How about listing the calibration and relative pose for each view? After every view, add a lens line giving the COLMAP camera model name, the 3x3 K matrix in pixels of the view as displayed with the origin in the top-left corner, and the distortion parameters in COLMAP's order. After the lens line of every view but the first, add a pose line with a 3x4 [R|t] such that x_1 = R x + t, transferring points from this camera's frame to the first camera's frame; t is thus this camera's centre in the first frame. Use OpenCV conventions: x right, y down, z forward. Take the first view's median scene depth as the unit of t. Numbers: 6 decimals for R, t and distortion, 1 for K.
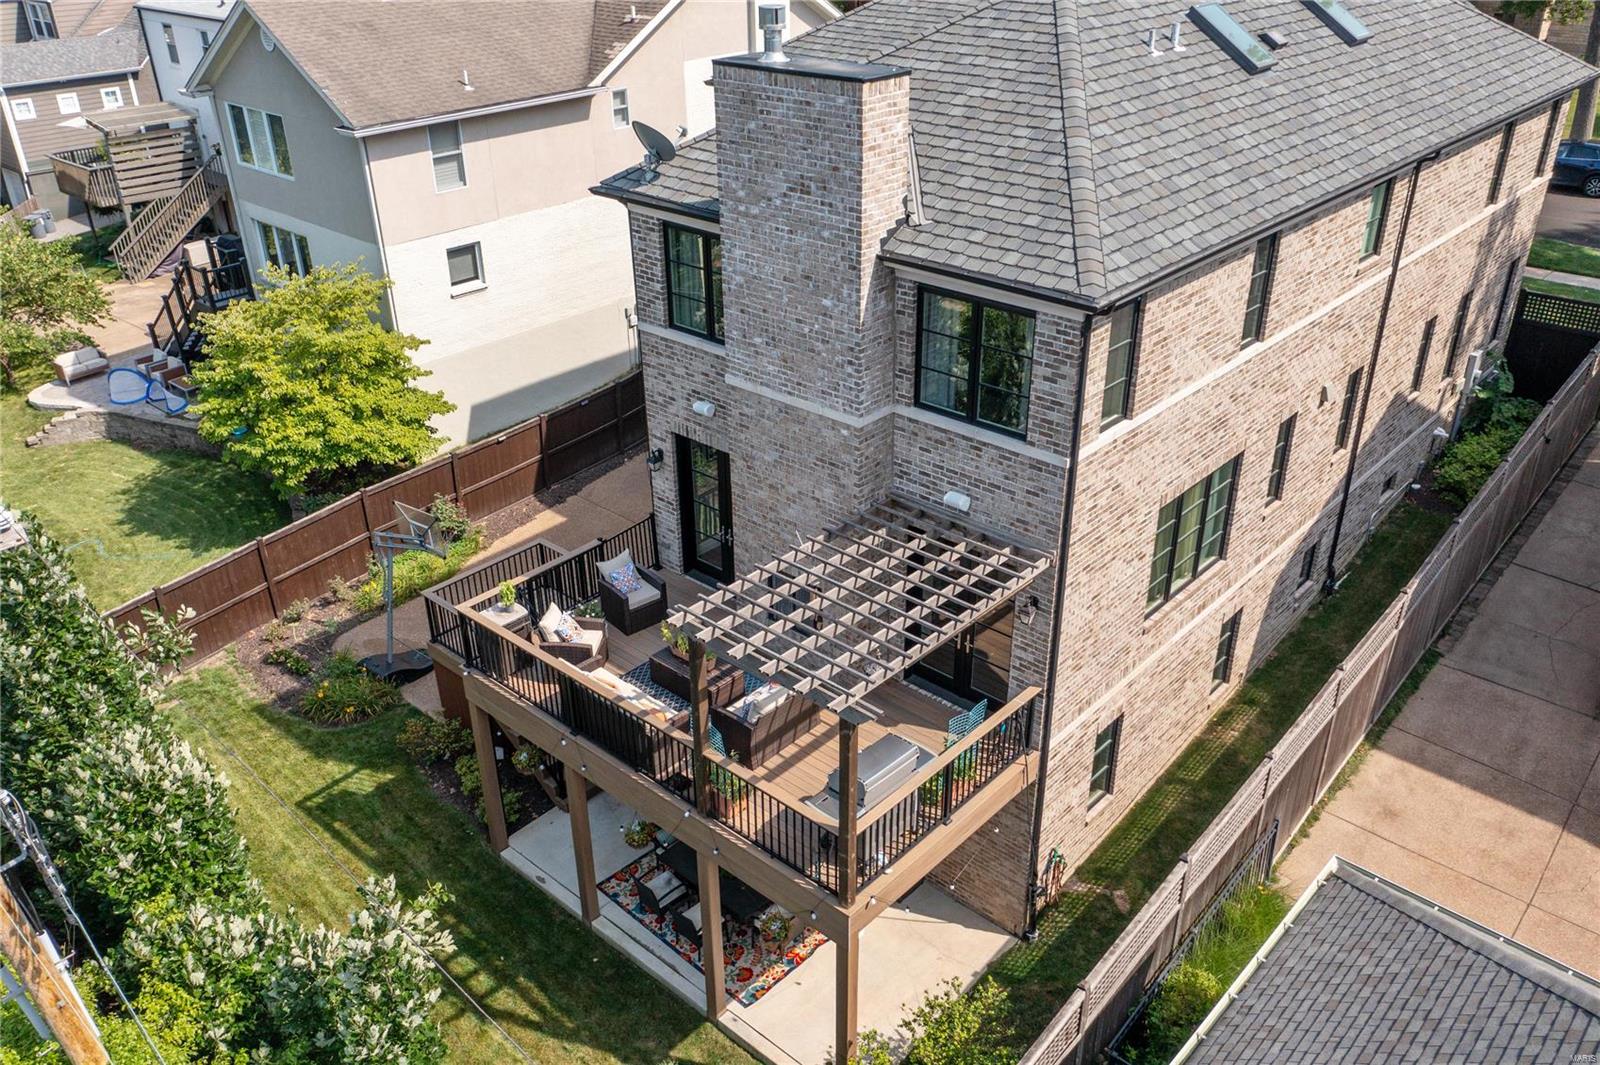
lens RADIAL K [[1259.9, 0, 800.0], [0, 1259.9, 532.5], [0, 0, 1]] dist [-0.000408, -0.001224]
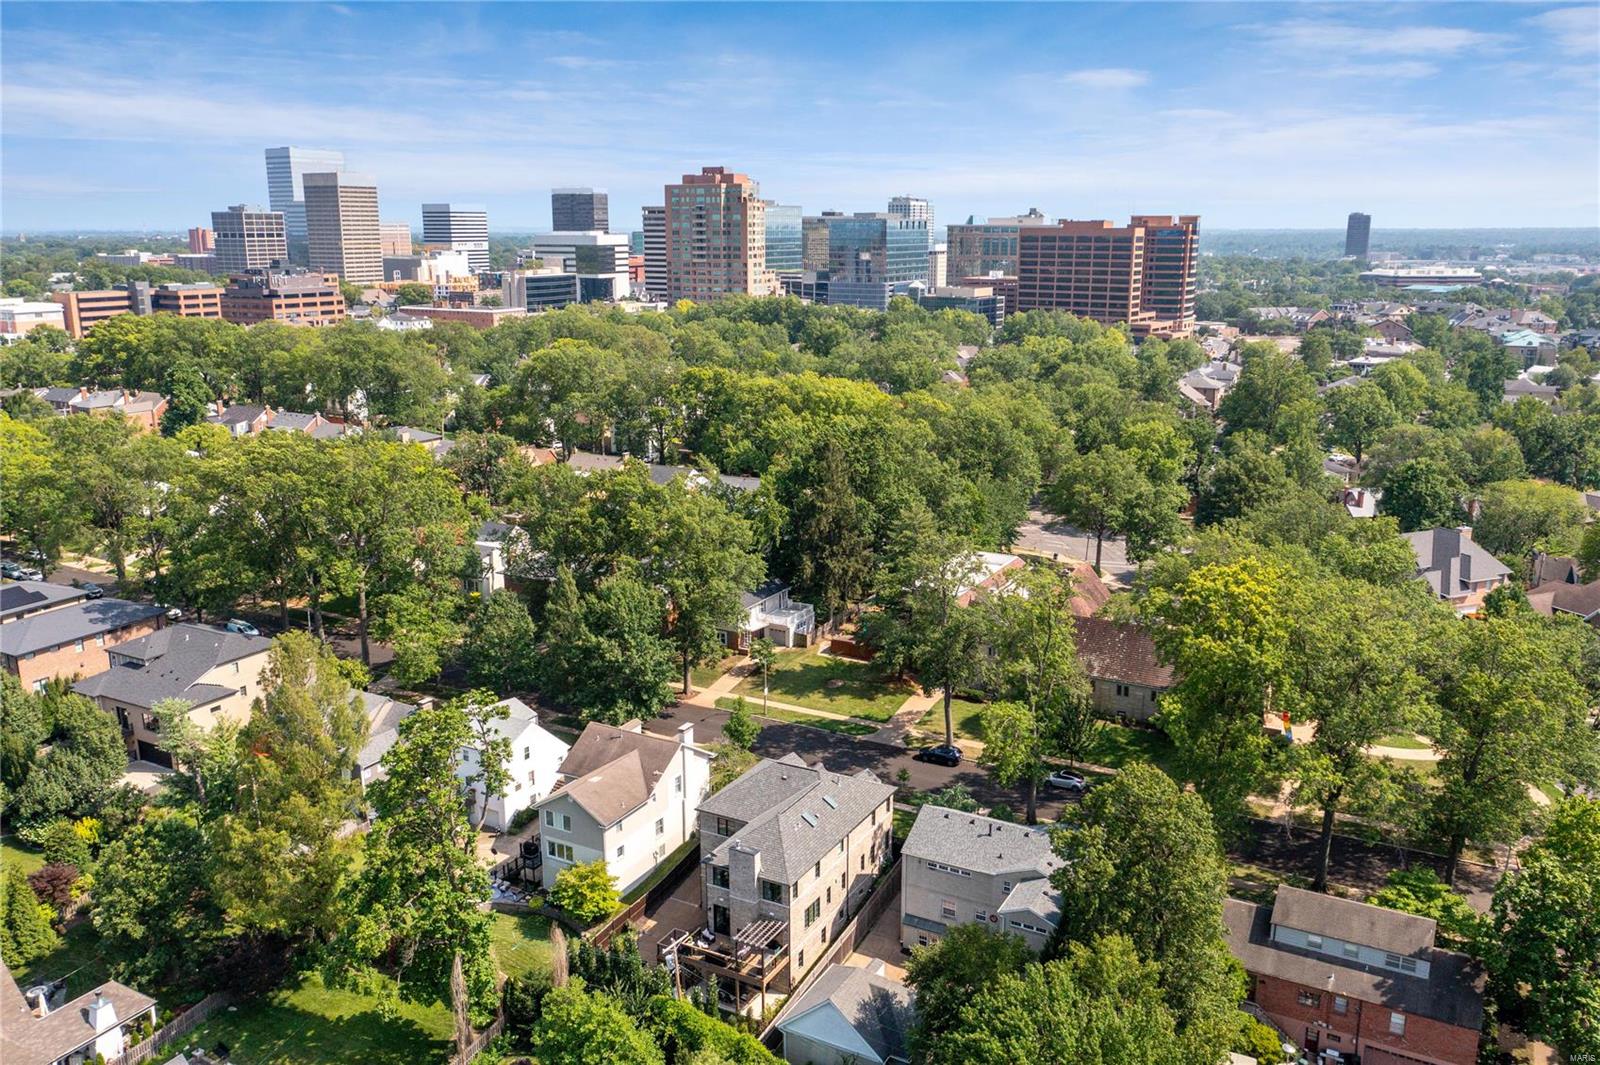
lens RADIAL K [[1259.9, 0, 800.0], [0, 1259.9, 532.5], [0, 0, 1]] dist [-0.000408, -0.001224]
pose [[0.971816, -0.044044, 0.231590, -0.936742], [0.102795, 0.963248, -0.248165, -0.241012], [-0.212148, 0.264977, 0.940628, -4.587894]]
